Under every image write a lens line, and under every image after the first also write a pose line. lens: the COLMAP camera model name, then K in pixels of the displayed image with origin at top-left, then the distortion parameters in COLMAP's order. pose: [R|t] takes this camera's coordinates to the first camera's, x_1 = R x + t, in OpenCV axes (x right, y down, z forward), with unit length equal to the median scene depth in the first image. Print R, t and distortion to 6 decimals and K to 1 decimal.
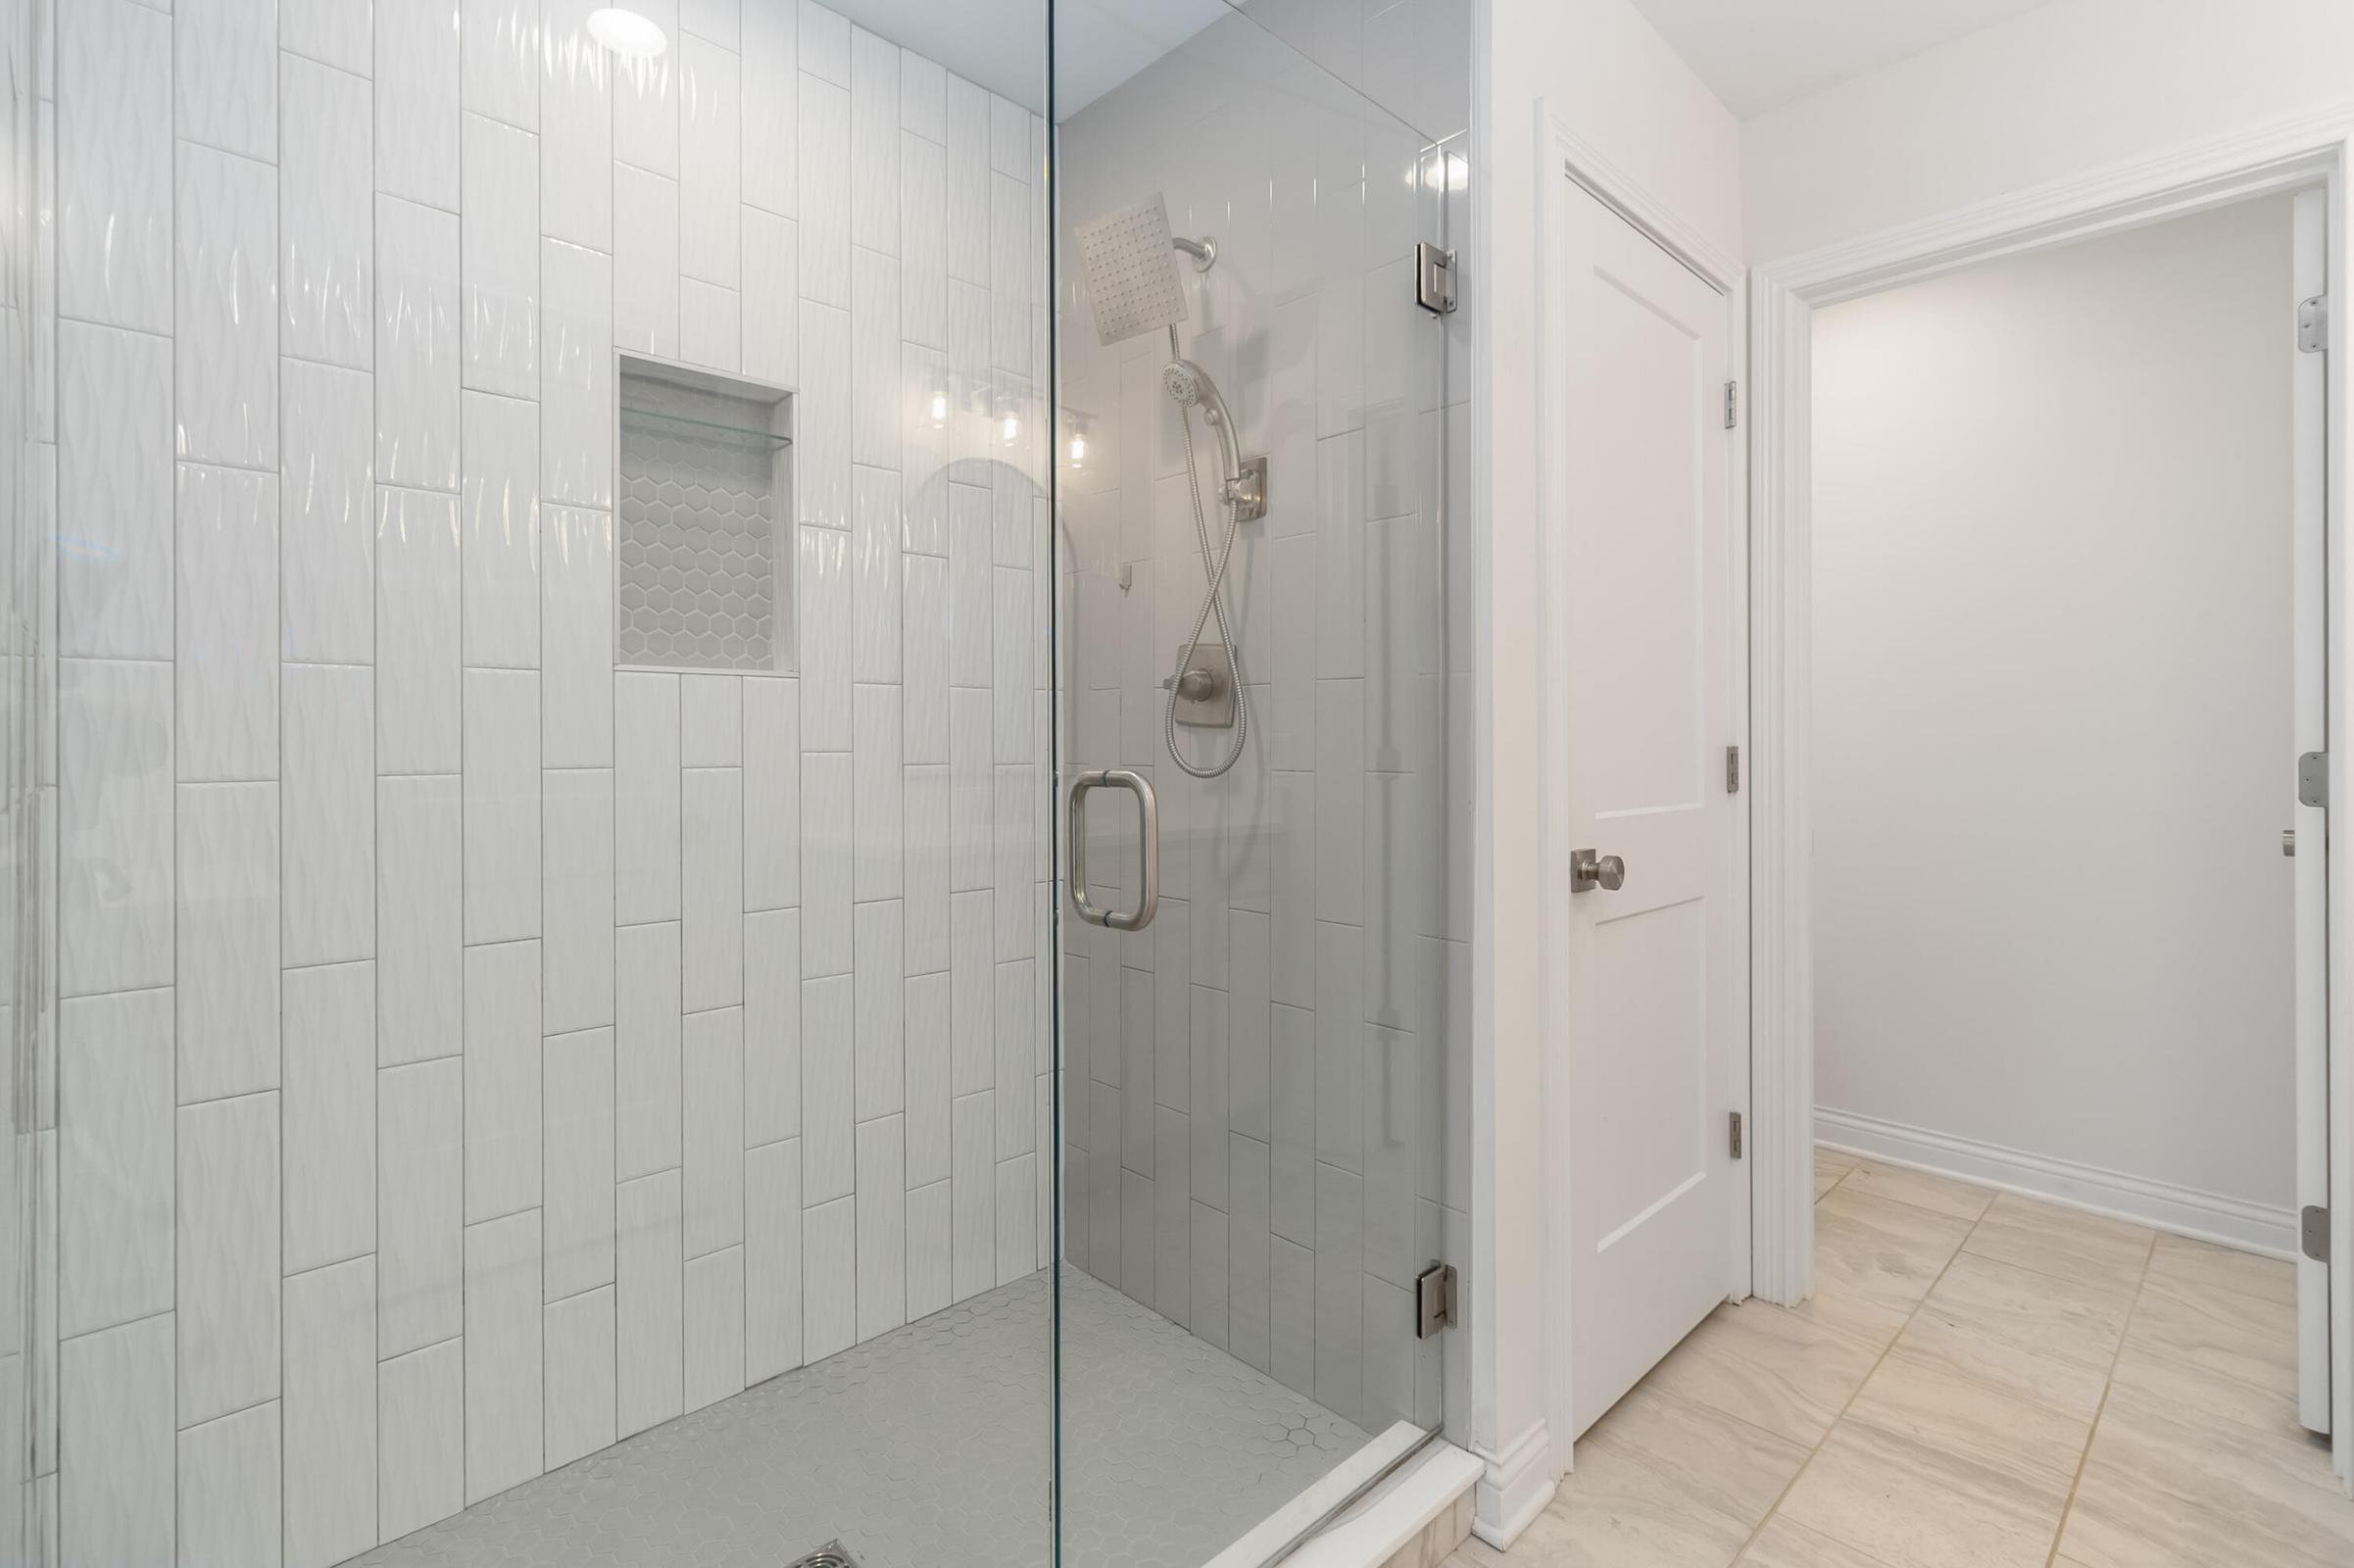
lens RADIAL K [[1087.1, 0, 1184.1], [0, 1087.1, 733.1], [0, 0, 1]] dist [-0.000373, -0.001377]
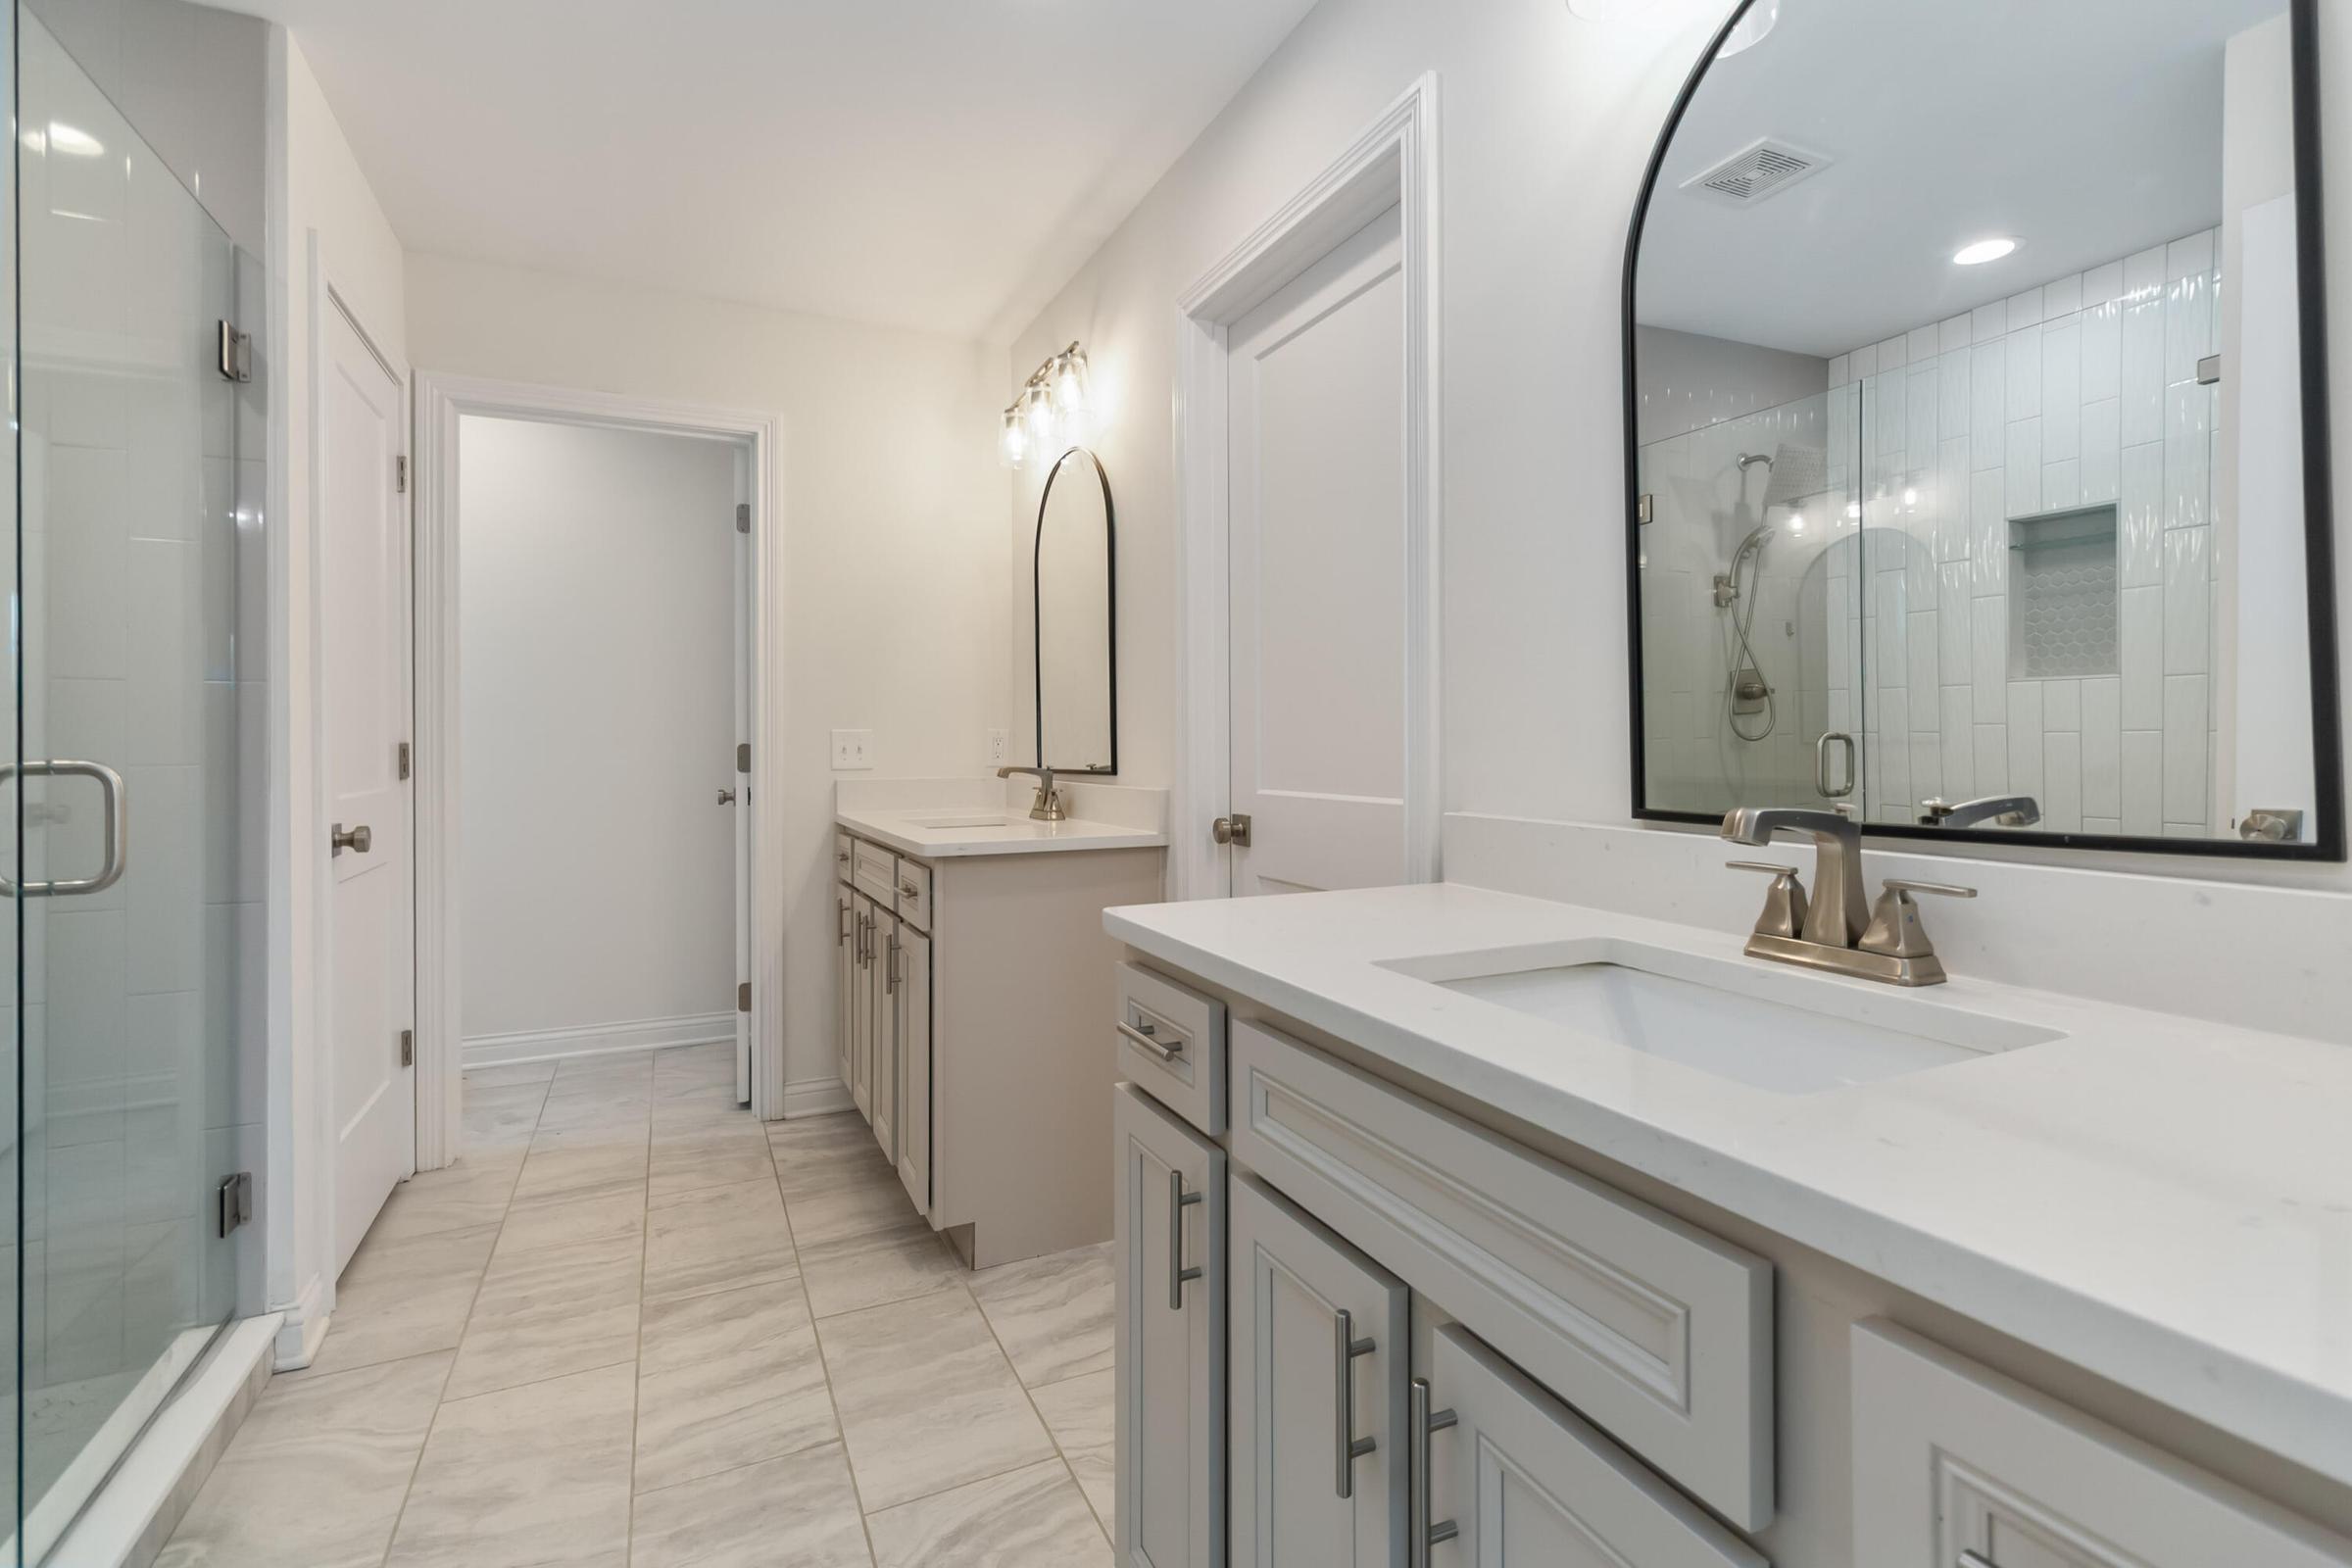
lens RADIAL K [[1097.2, 0, 1196.7], [0, 1097.2, 744.0], [0, 0, 1]] dist [0.002617, 0.000414]
pose [[0.312223, -0.005067, 0.949995, -0.541289], [-0.002767, 0.999977, 0.006243, 0.003183], [-0.950005, -0.004578, 0.312202, -0.357622]]
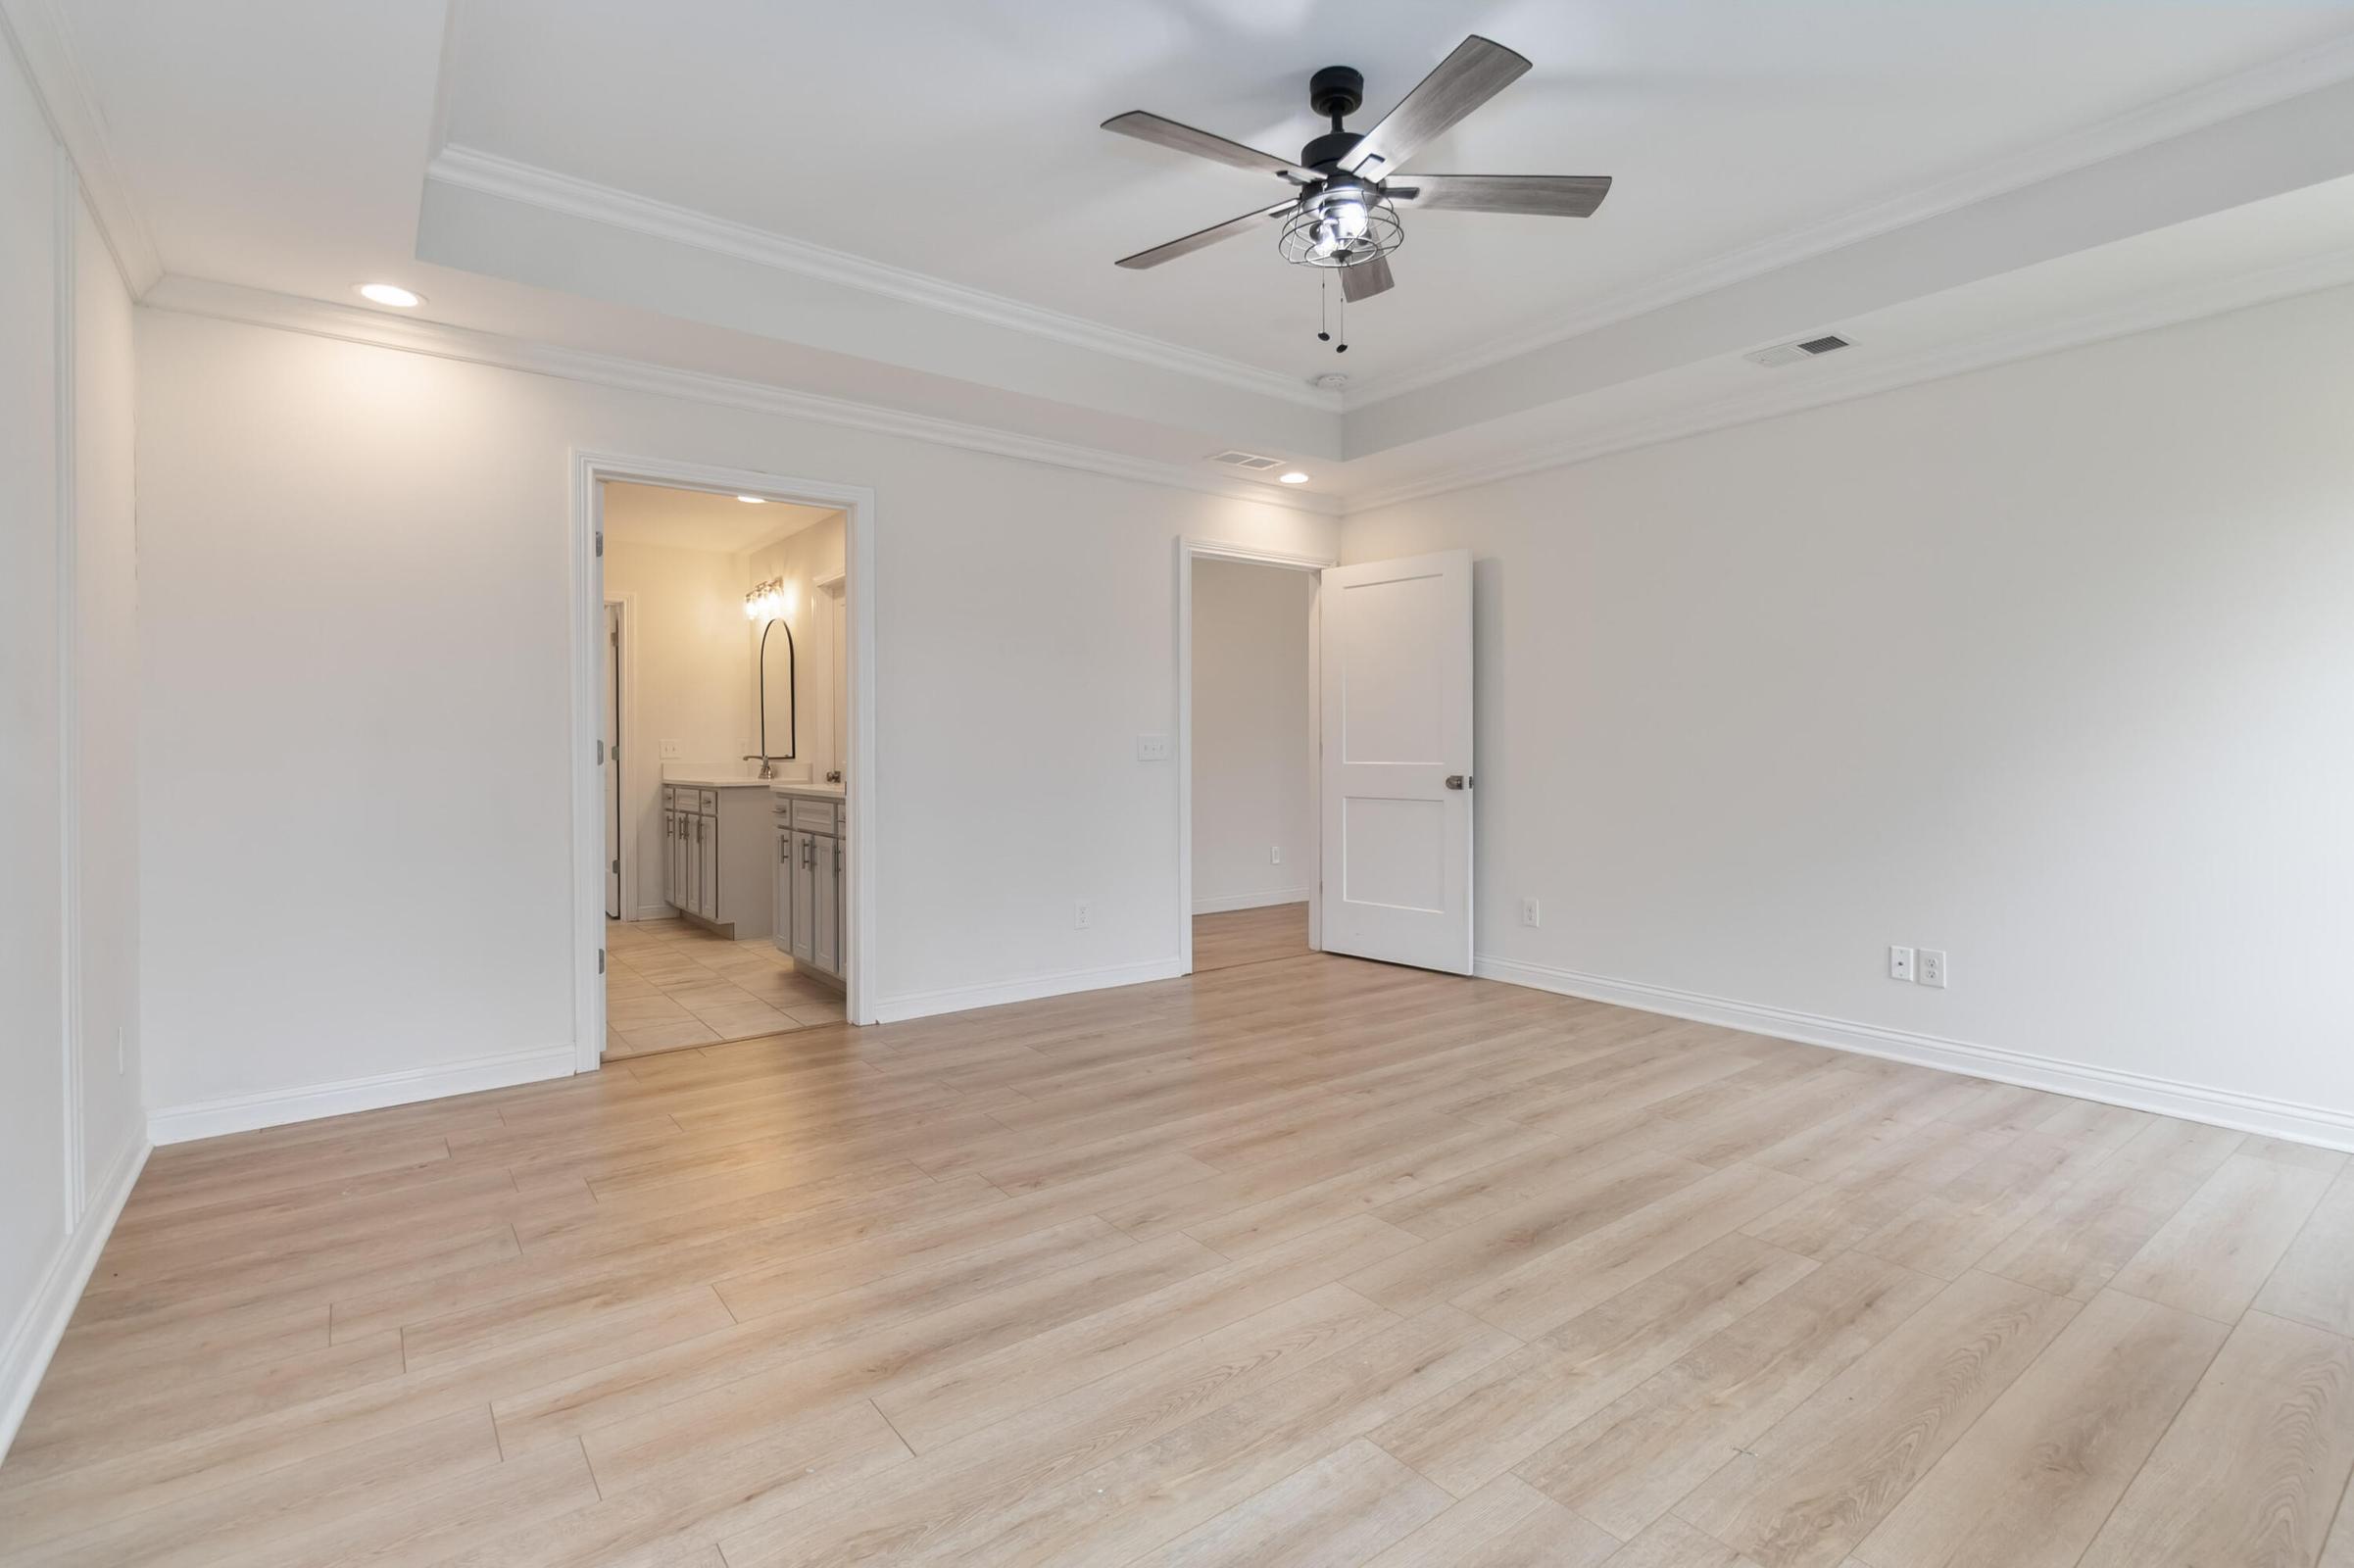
lens RADIAL K [[1098.1, 0, 1197.7], [0, 1098.1, 744.0], [0, 0, 1]] dist [0.002617, 0.000414]
pose [[0.107227, -0.002009, 0.994232, -2.664273], [-0.000157, 0.999998, 0.002038, 0.000047], [-0.994235, -0.000375, 0.107227, -1.522774]]
